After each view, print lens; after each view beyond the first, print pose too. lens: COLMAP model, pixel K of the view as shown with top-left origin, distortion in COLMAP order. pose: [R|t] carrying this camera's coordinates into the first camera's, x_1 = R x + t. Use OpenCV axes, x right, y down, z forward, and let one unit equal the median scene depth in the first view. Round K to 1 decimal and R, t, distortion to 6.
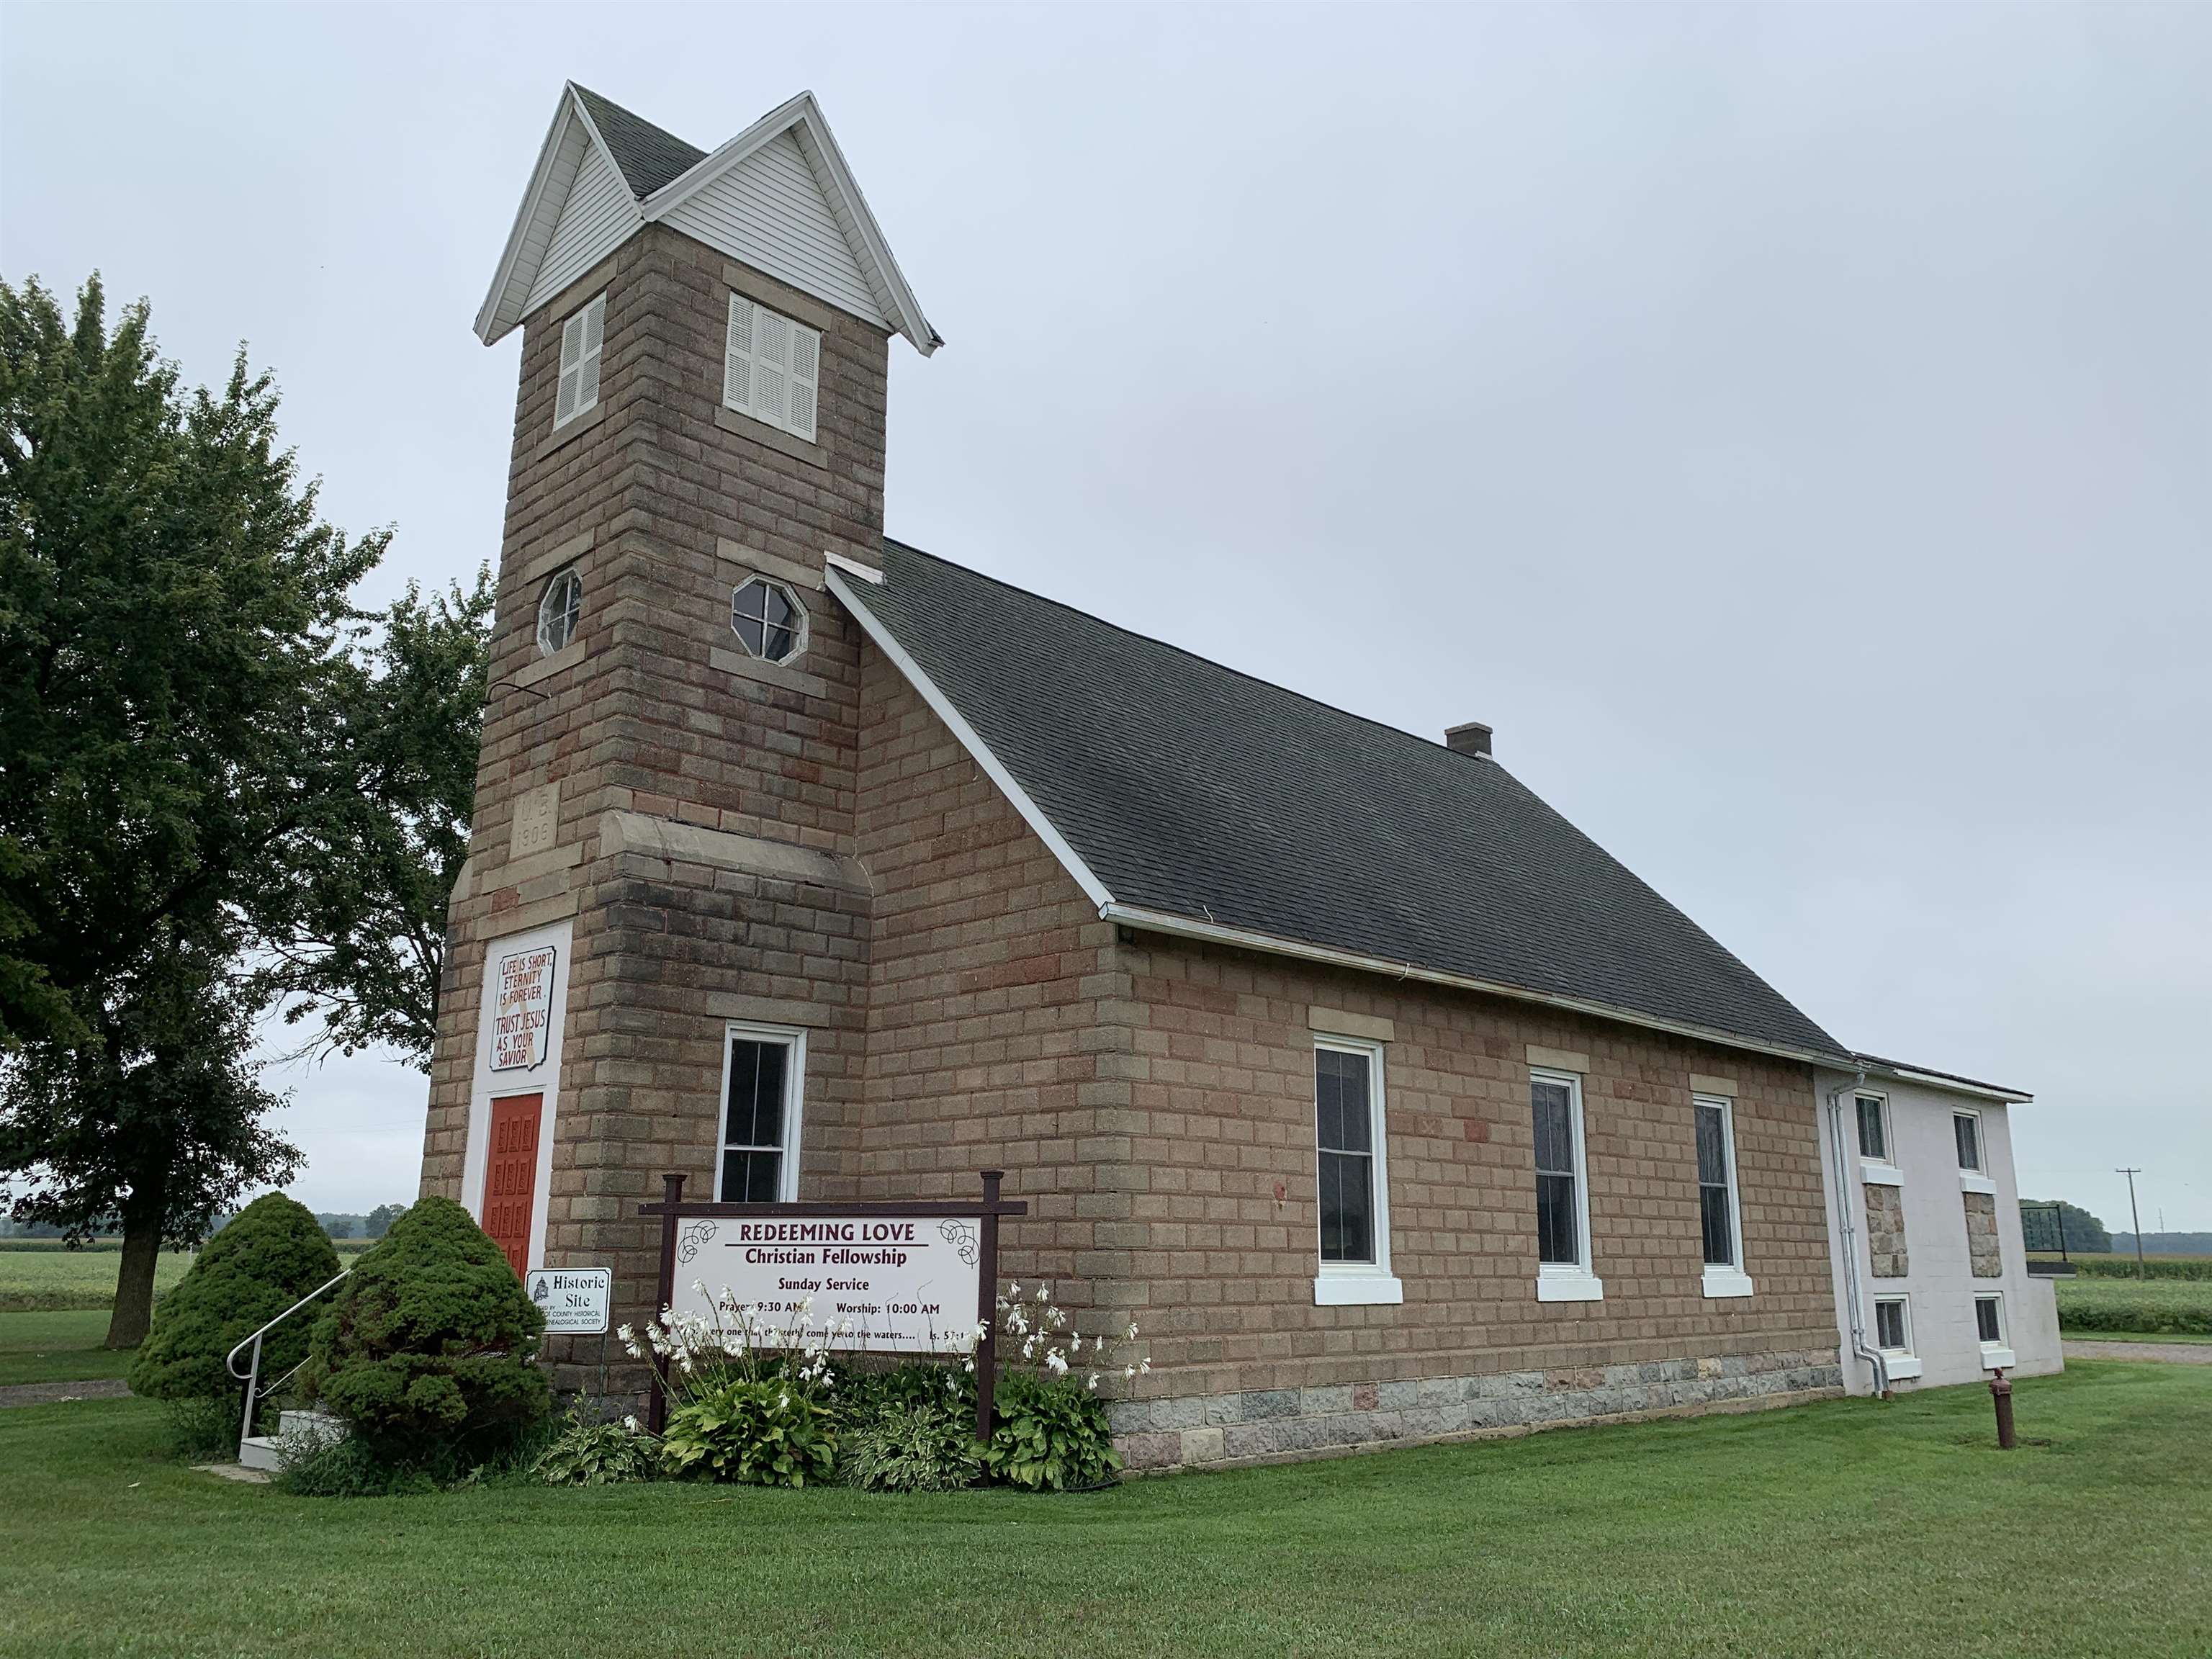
lens RADIAL K [[1689.7, 0, 1116.9], [0, 1689.7, 822.6], [0, 0, 1]] dist [0.050442, -0.050297]
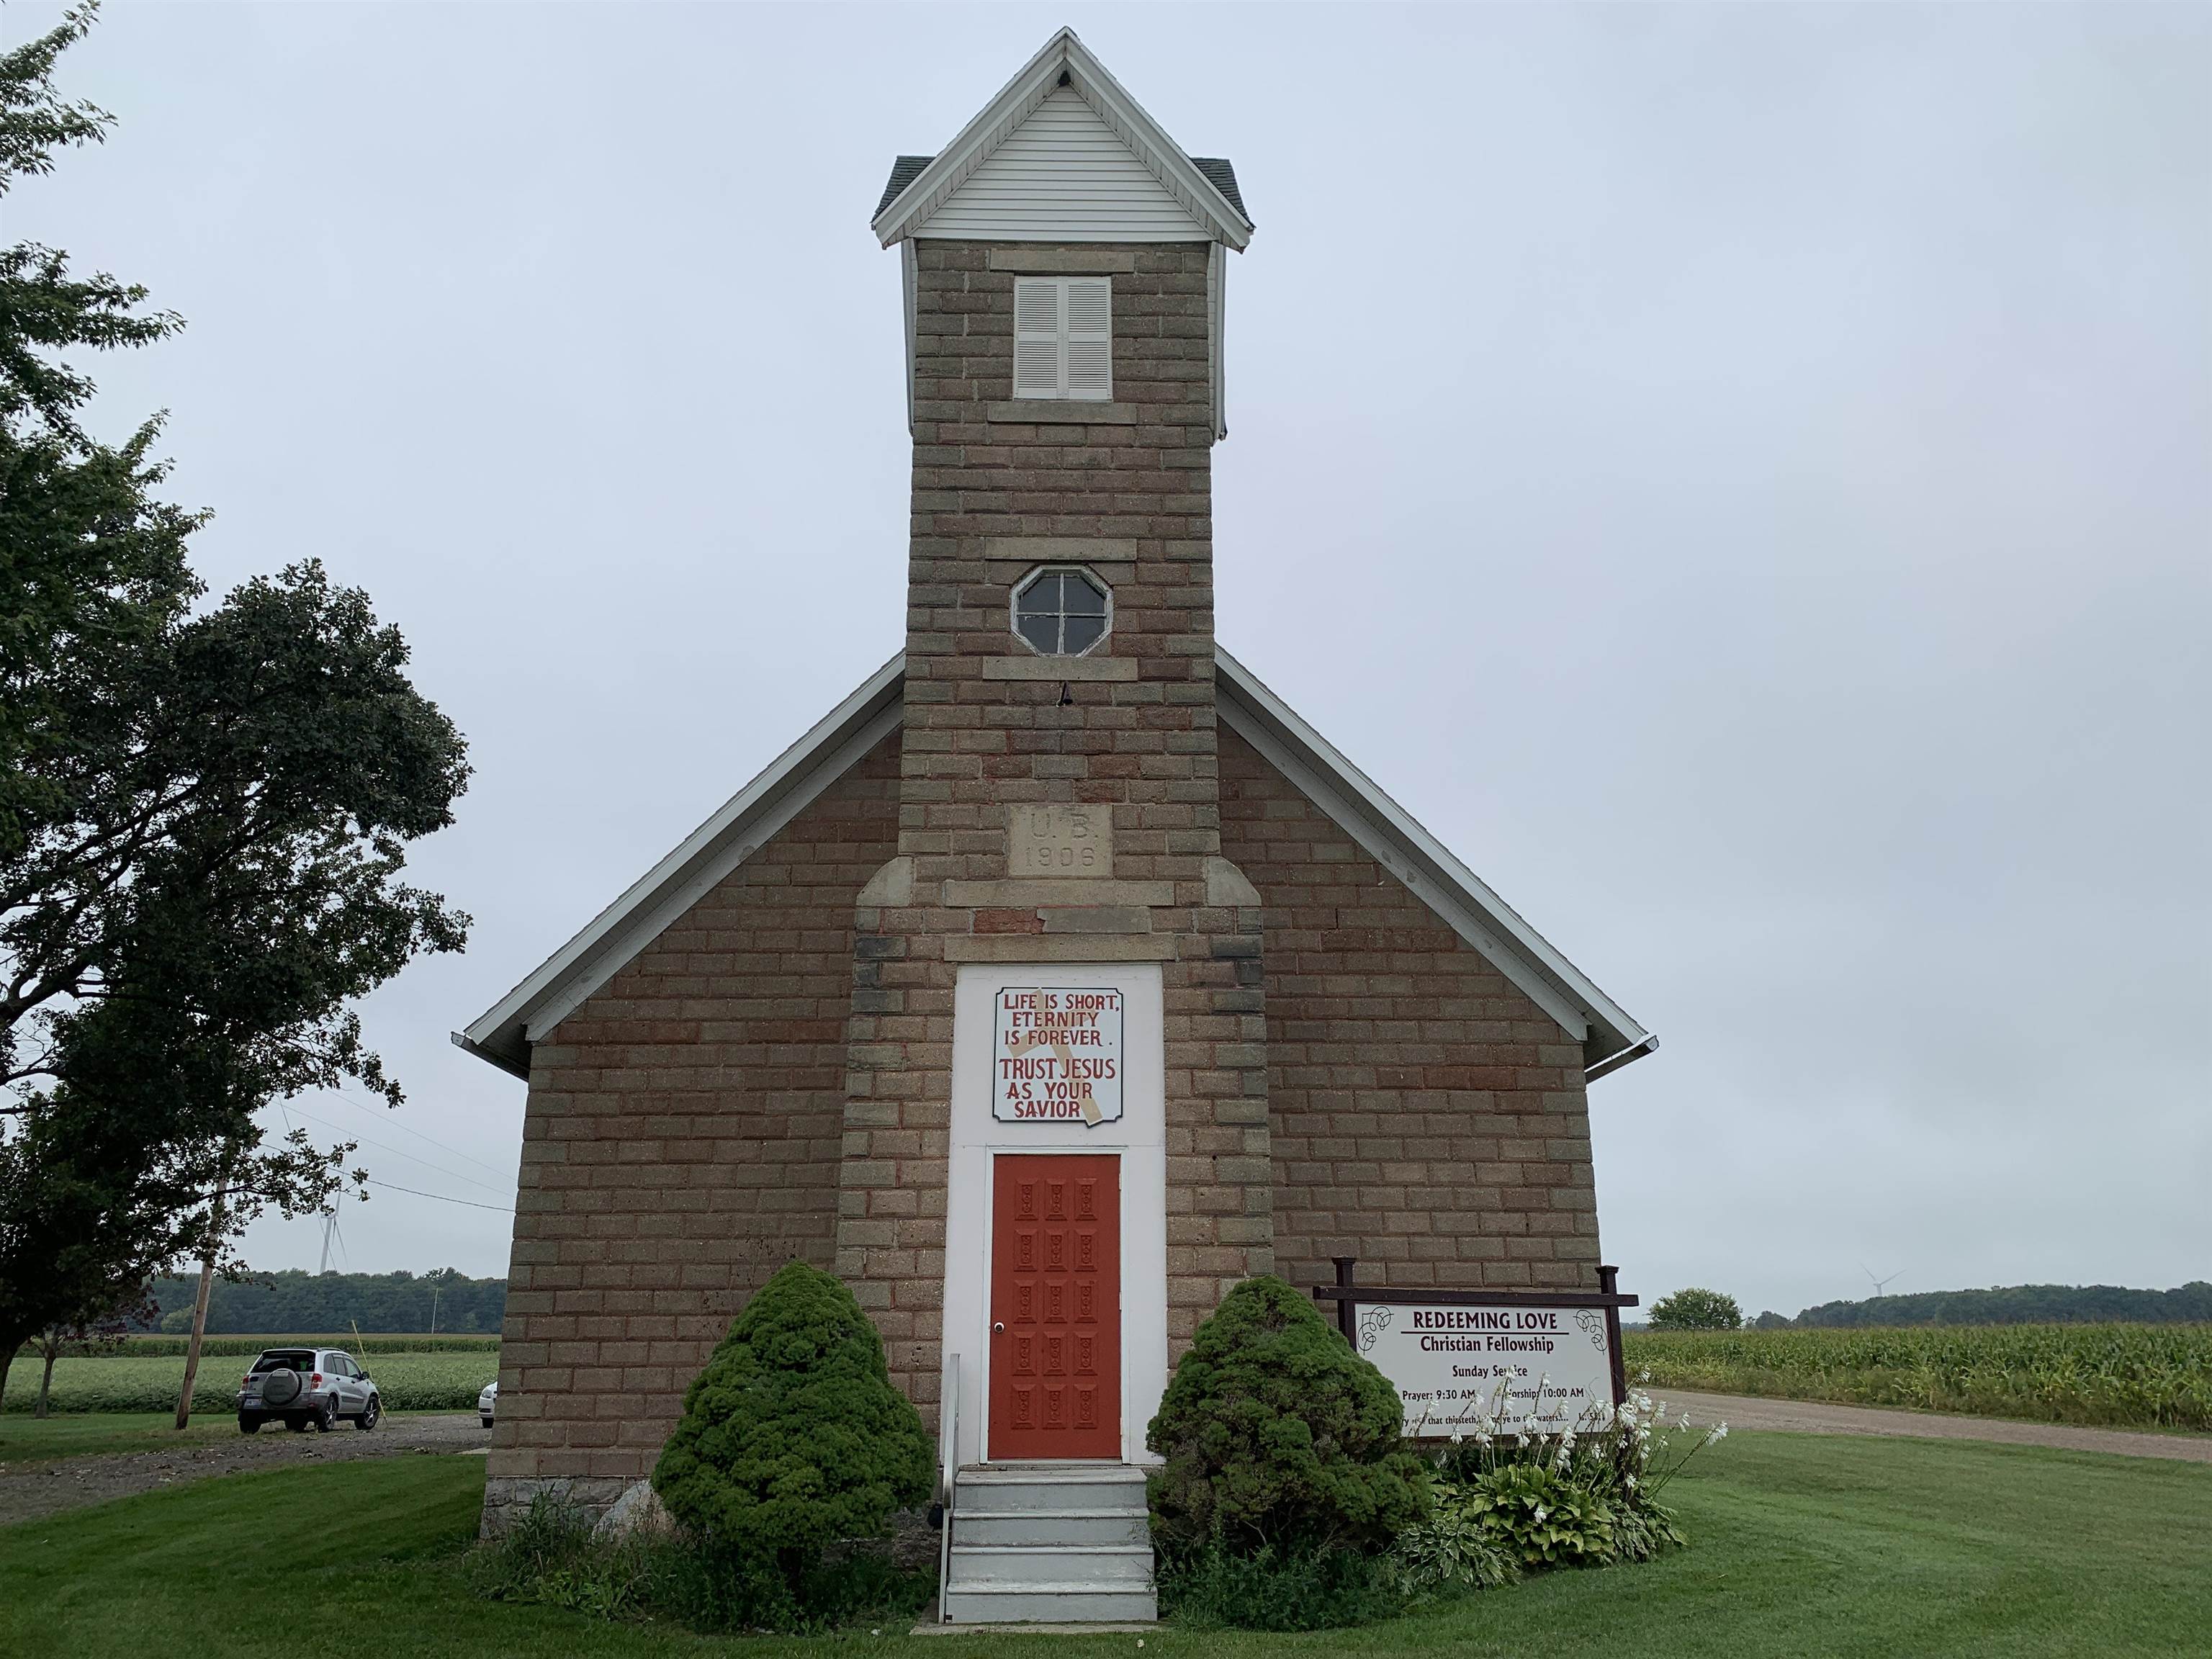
lens RADIAL K [[1689.7, 0, 1111.6], [0, 1689.7, 806.7], [0, 0, 1]] dist [0.050442, -0.050297]
pose [[0.698018, 0.212235, 0.683906, -1.054123], [-0.173057, 0.976756, -0.126486, 0.101070], [-0.694854, -0.030065, 0.718522, 0.402951]]
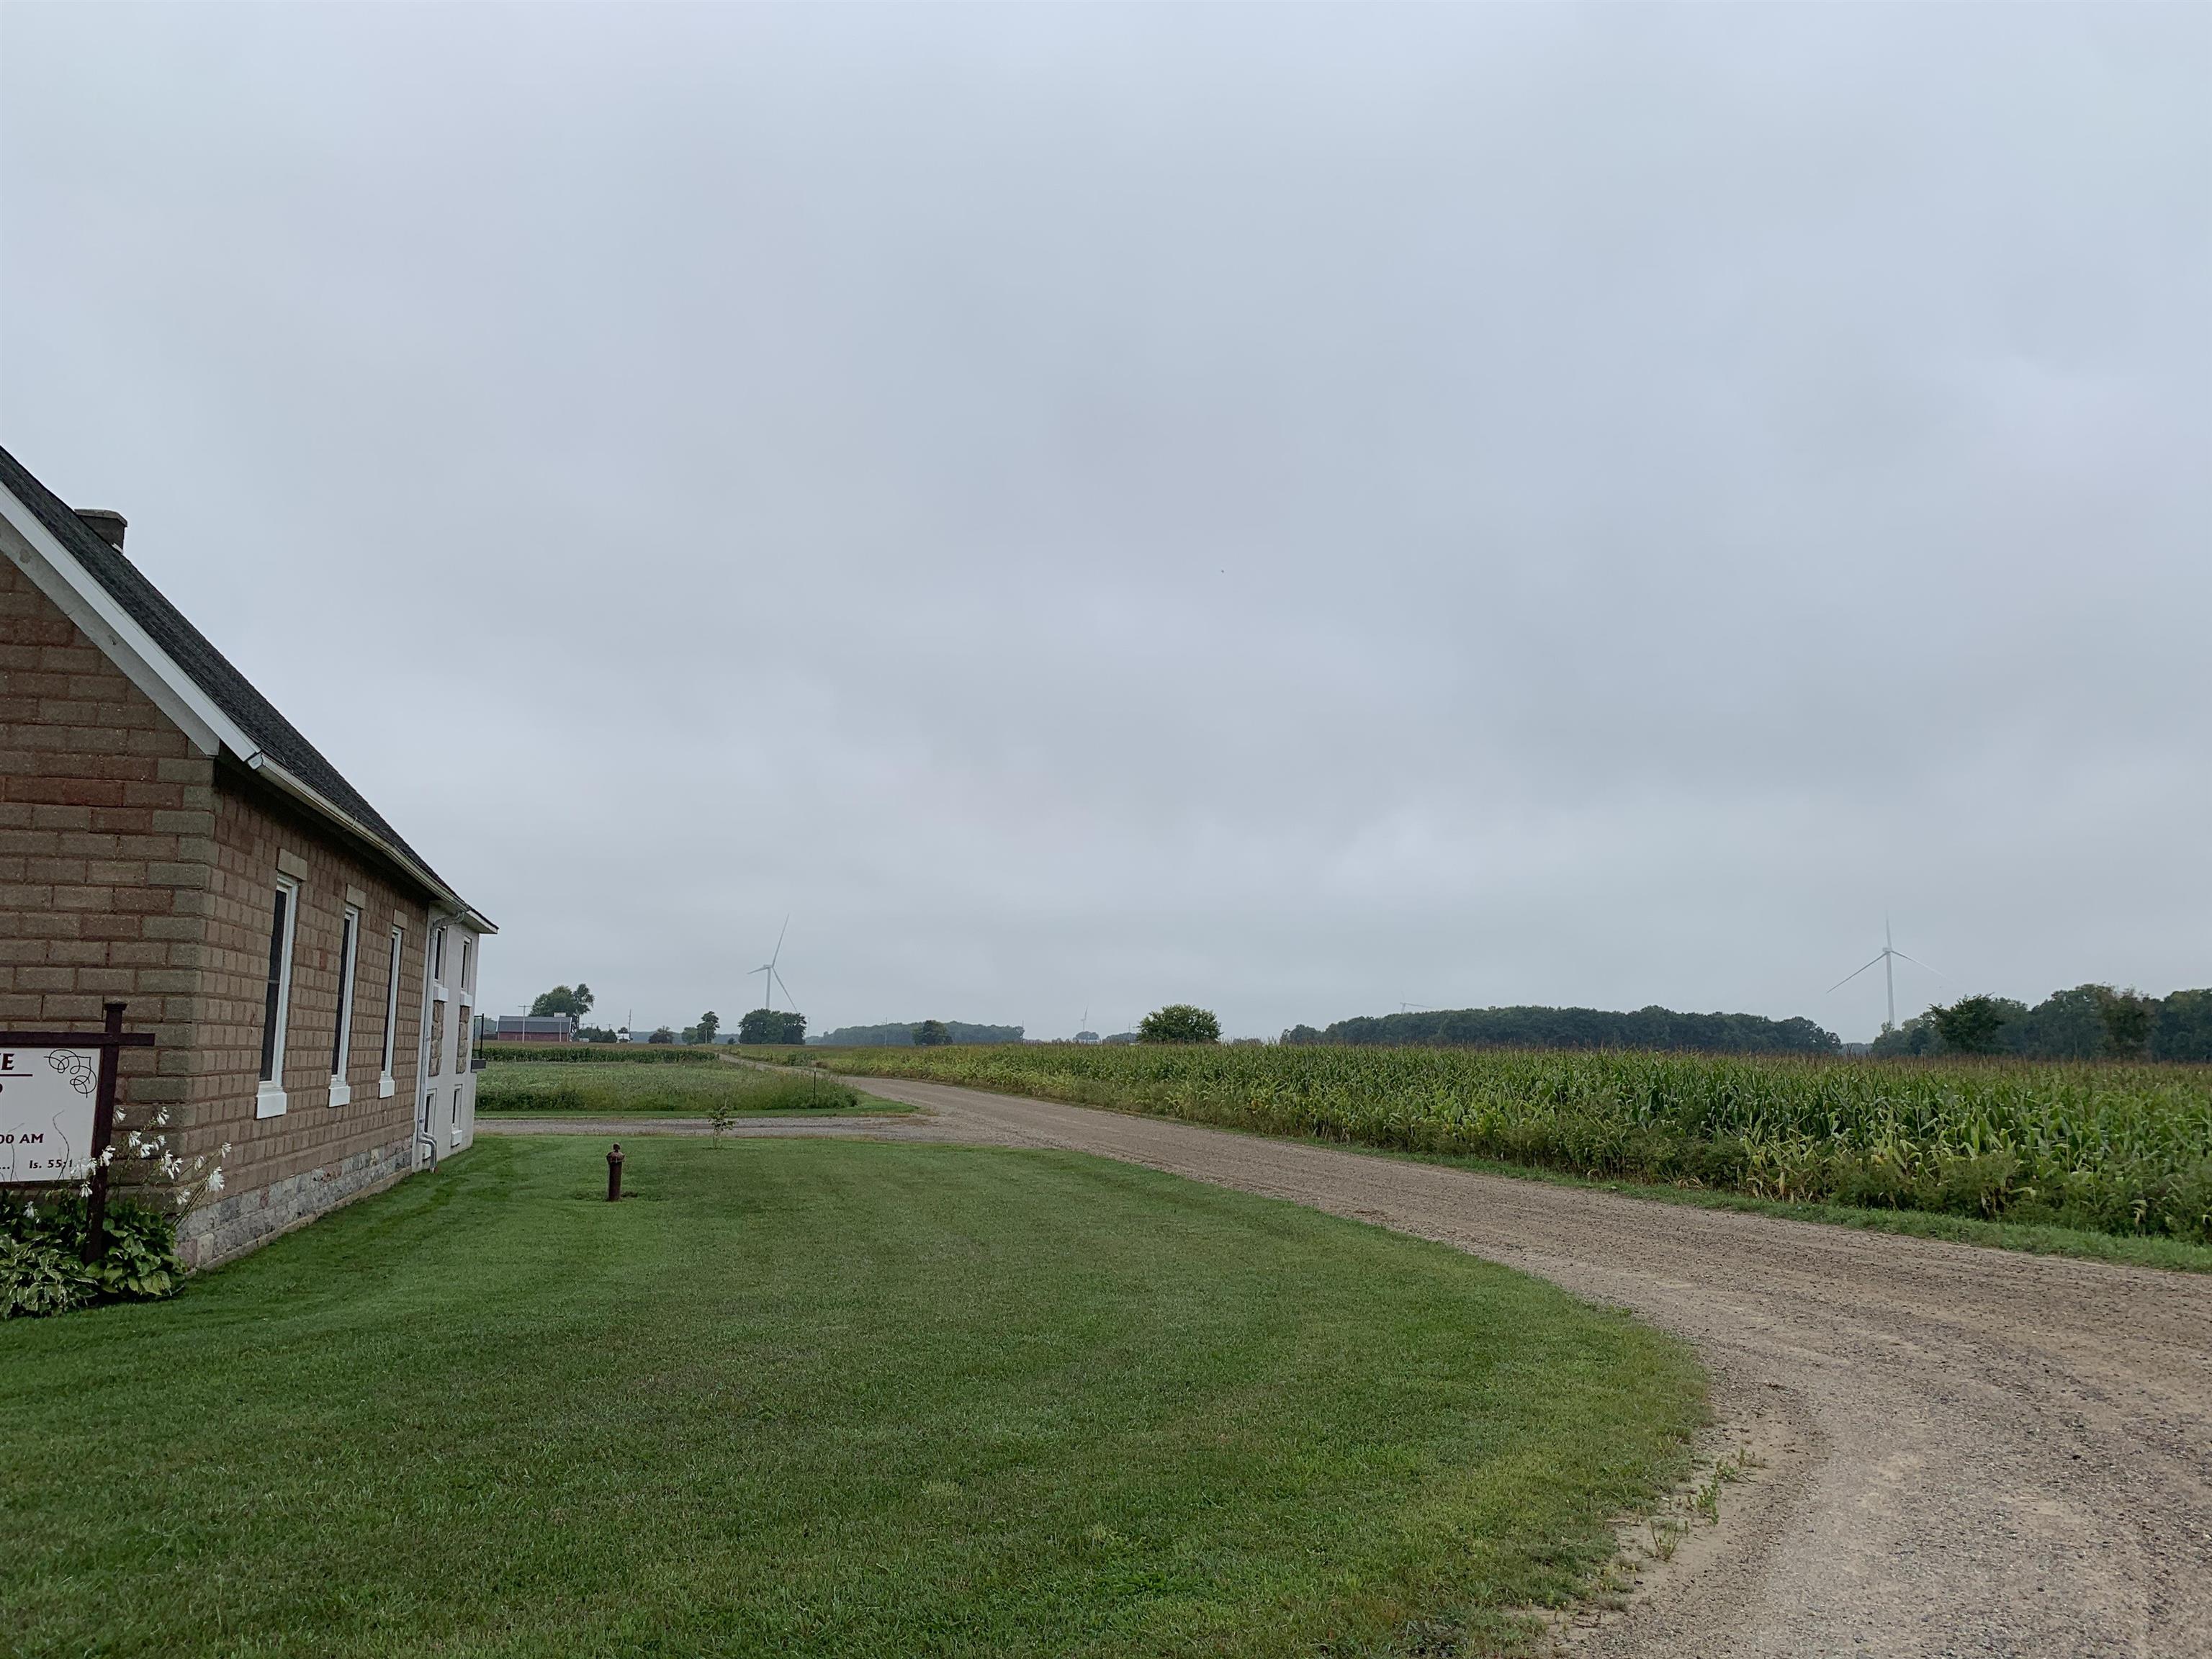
lens RADIAL K [[1689.7, 0, 1098.0], [0, 1689.7, 832.2], [0, 0, 1]] dist [0.050442, -0.050297]
pose [[0.521625, 0.113902, 0.845538, -0.593737], [-0.223324, 0.974723, 0.006468, -0.026905], [-0.823428, -0.192203, 0.533877, 0.001372]]
